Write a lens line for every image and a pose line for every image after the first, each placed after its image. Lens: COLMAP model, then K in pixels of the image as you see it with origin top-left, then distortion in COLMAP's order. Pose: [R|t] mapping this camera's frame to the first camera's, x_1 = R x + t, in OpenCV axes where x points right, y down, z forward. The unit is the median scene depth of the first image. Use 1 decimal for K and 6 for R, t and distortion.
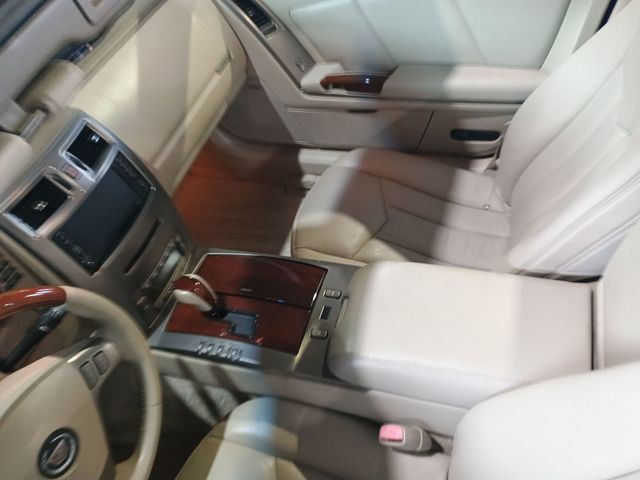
lens RADIAL K [[561.6, 0, 324.4], [0, 561.6, 230.0], [0, 0, 1]] dist [0.075307, -0.092955]
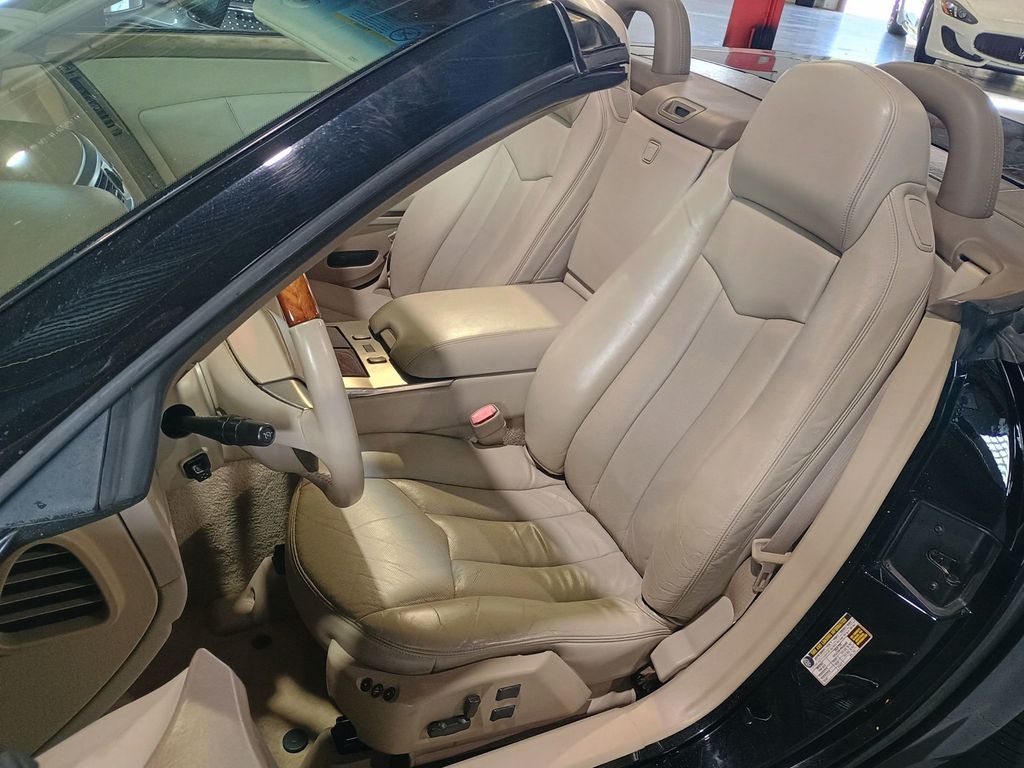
lens RADIAL K [[898.6, 0, 519.2], [0, 898.6, 382.9], [0, 0, 1]] dist [0.075307, -0.092955]
pose [[0.689016, -0.099431, 0.717893, -0.673962], [0.337697, 0.920489, -0.196621, 0.431693], [-0.641263, 0.377906, 0.667809, -0.106577]]
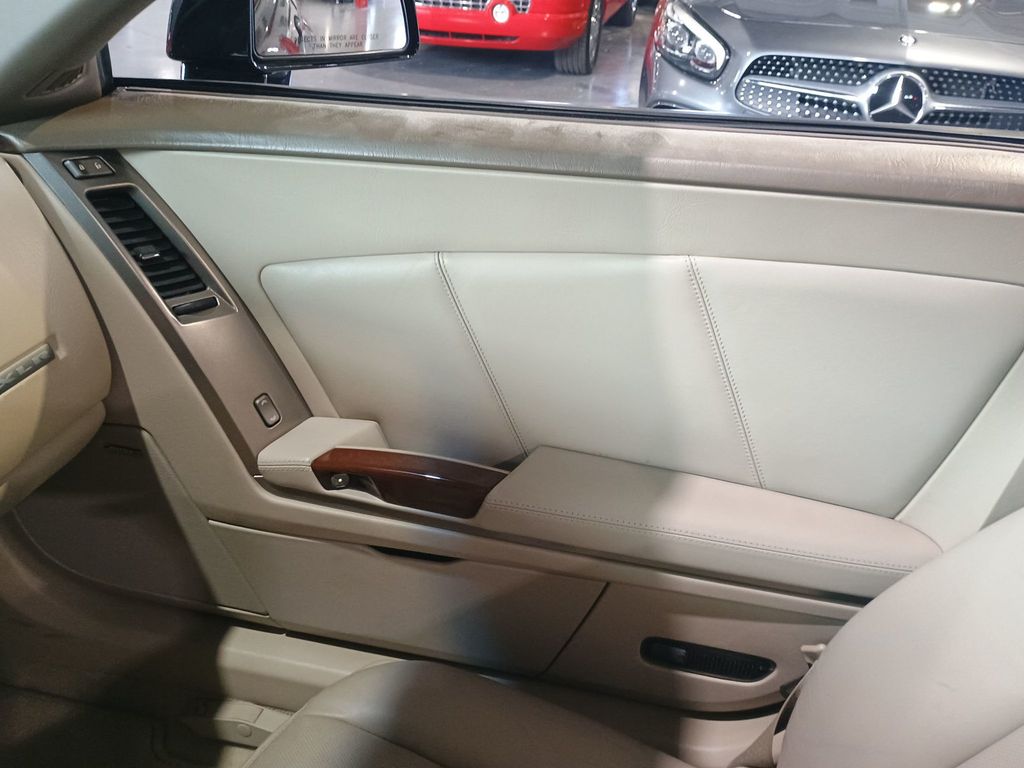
lens RADIAL K [[898.6, 0, 512.4], [0, 898.6, 378.5], [0, 0, 1]] dist [0.075307, -0.092955]
pose [[0.970065, 0.162883, 0.180119, 0.003043], [-0.087745, 0.926689, -0.365443, -0.115733], [-0.226439, 0.338699, 0.913241, 0.438027]]
